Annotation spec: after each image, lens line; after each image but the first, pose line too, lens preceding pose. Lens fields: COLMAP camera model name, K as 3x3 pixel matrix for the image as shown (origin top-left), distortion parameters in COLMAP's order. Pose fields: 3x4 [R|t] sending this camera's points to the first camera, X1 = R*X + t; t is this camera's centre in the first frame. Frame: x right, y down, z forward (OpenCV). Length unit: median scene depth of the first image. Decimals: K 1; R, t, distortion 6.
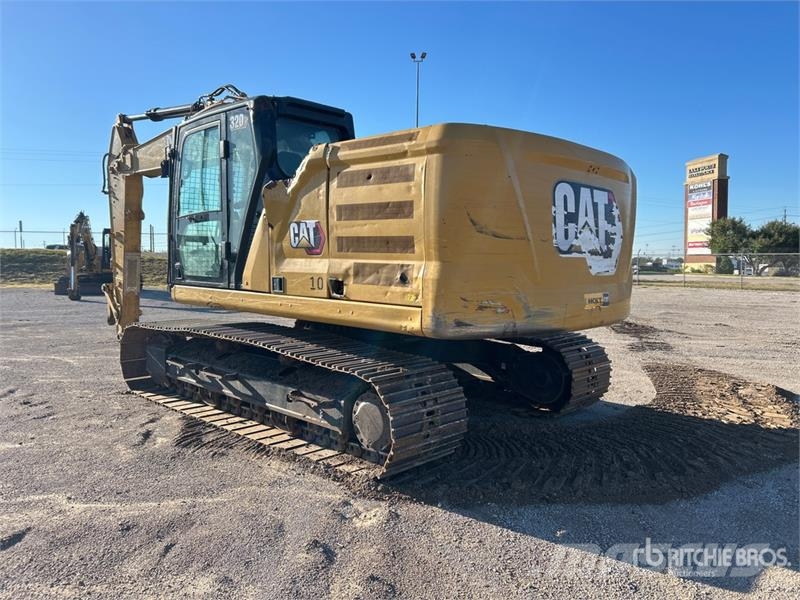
lens RADIAL K [[613.0, 0, 404.6], [0, 613.0, 299.6], [0, 0, 1]] dist [0.039201, -0.067697]
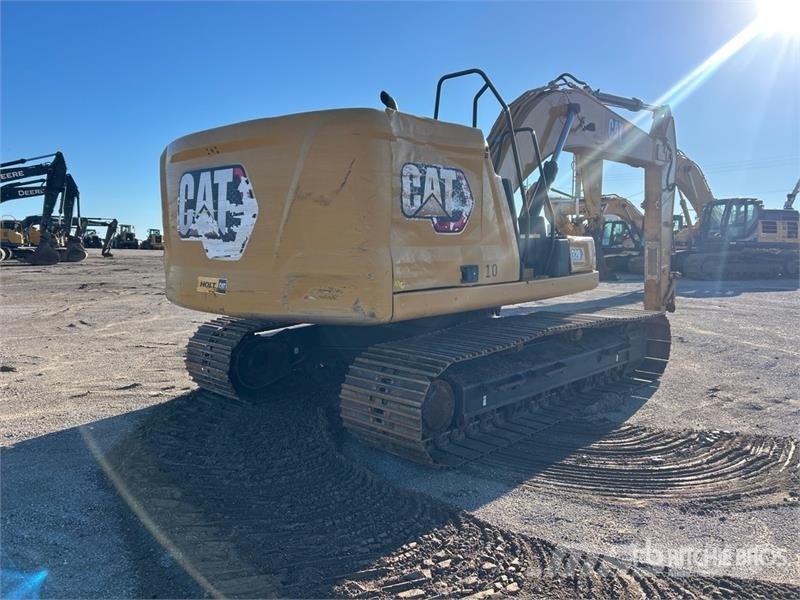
lens RADIAL K [[613.0, 0, 404.6], [0, 613.0, 299.6], [0, 0, 1]] dist [0.039201, -0.067697]
pose [[-0.014263, 0.082944, -0.996452, 1.304968], [-0.075122, 0.993648, 0.083786, -0.081835], [0.997072, 0.076050, -0.007941, 1.339761]]
